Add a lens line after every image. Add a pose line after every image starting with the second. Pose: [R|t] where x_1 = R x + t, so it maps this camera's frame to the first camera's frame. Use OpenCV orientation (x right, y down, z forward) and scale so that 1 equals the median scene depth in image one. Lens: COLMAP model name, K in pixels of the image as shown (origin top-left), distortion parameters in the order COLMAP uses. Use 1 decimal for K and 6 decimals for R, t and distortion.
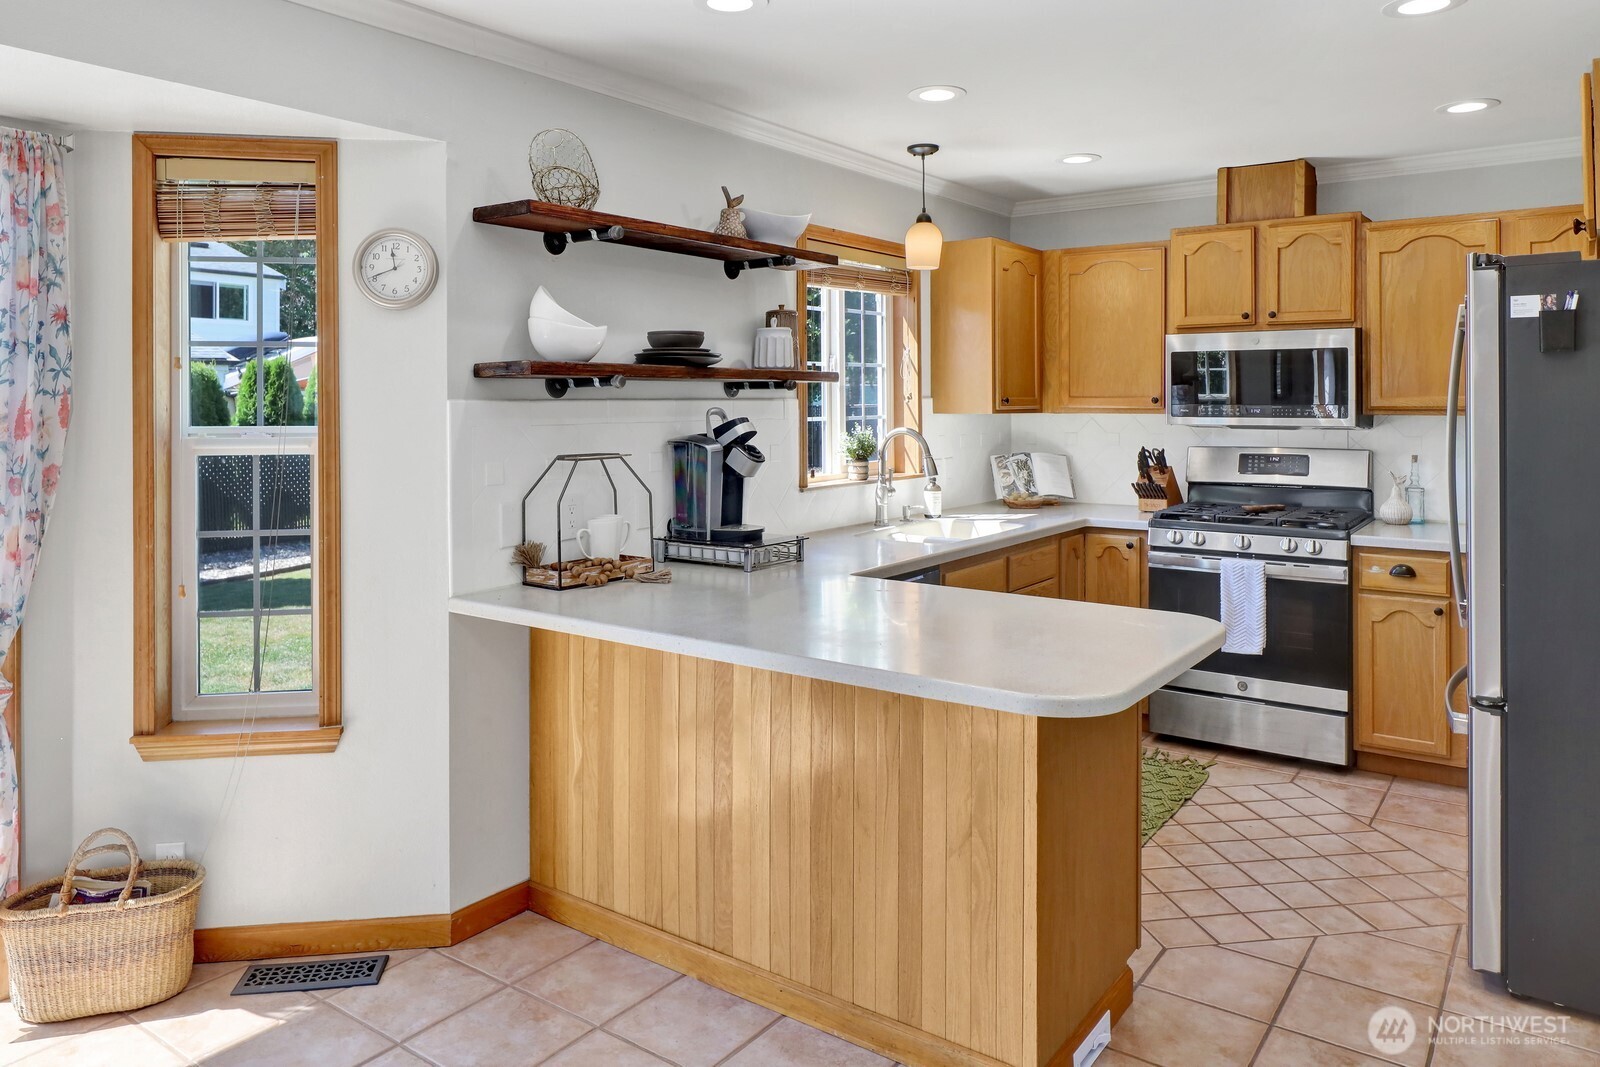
lens RADIAL K [[1125.9, 0, 769.1], [0, 1125.9, 396.2], [0, 0, 1]] dist [0.008330, -0.007647]
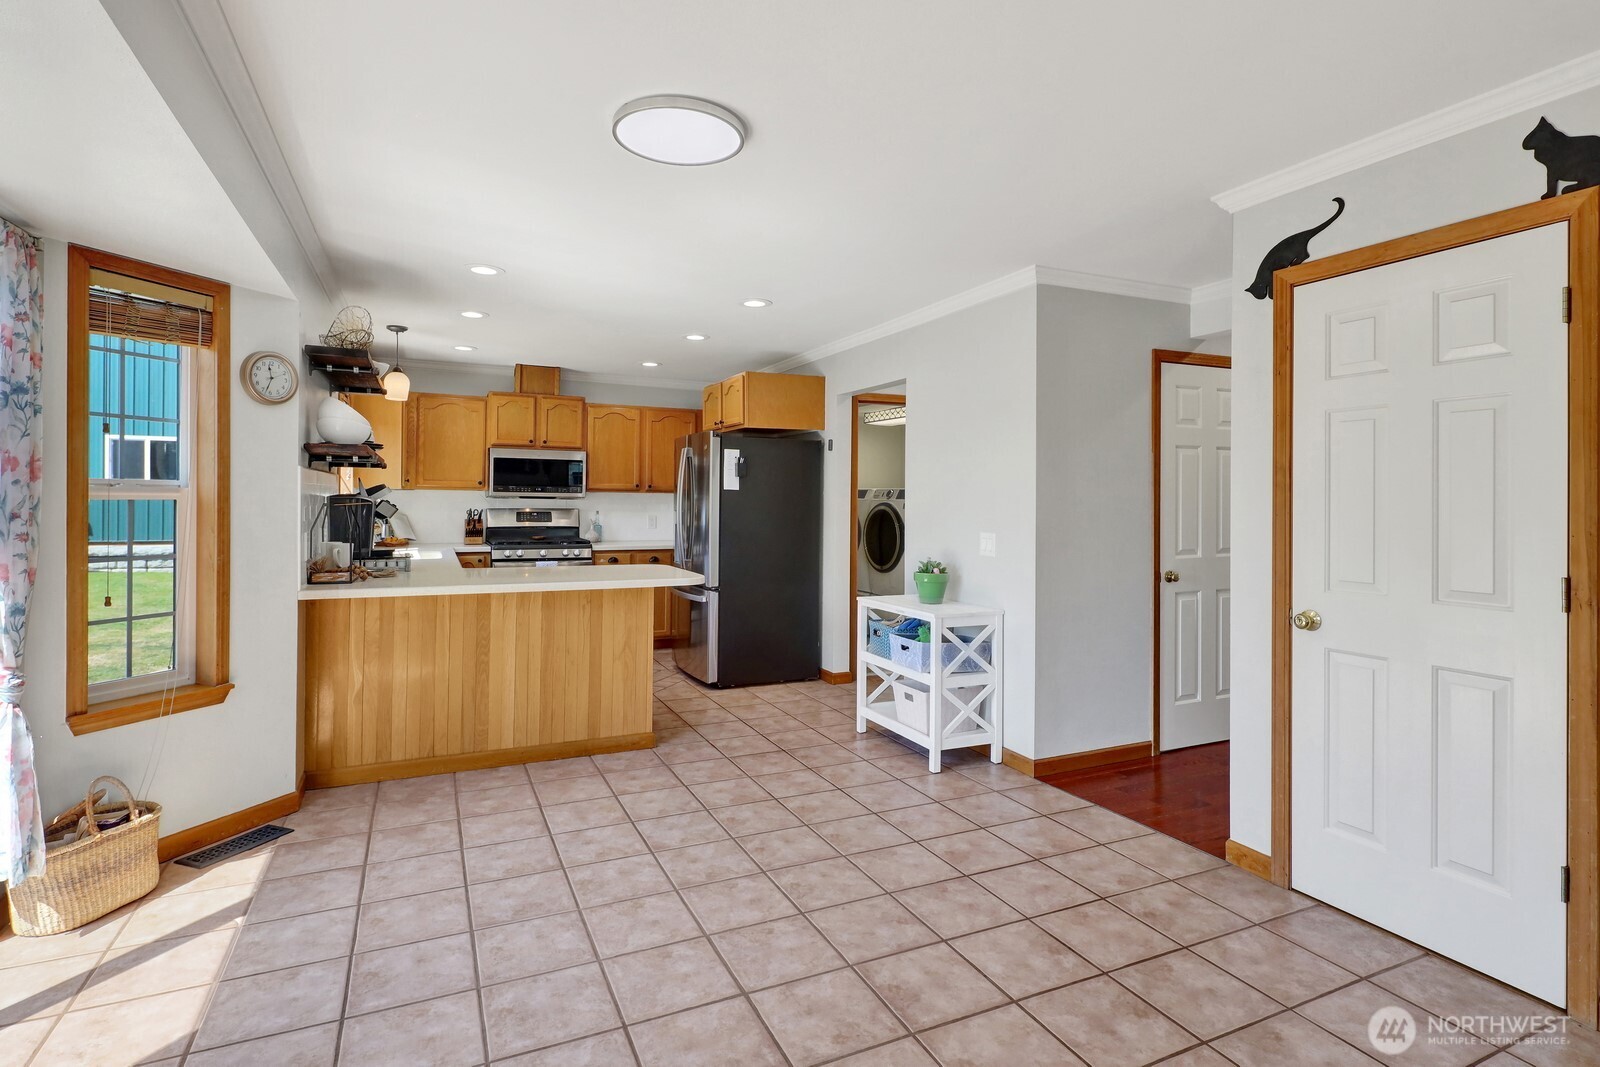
lens RADIAL K [[785.0, 0, 827.0], [0, 785.0, 497.7], [0, 0, 1]] dist [0.013417, -0.008113]
pose [[0.466129, 0.010095, 0.884659, -0.623074], [-0.014060, 0.999893, -0.004002, 0.028893], [-0.884605, -0.010572, 0.466221, -0.112303]]
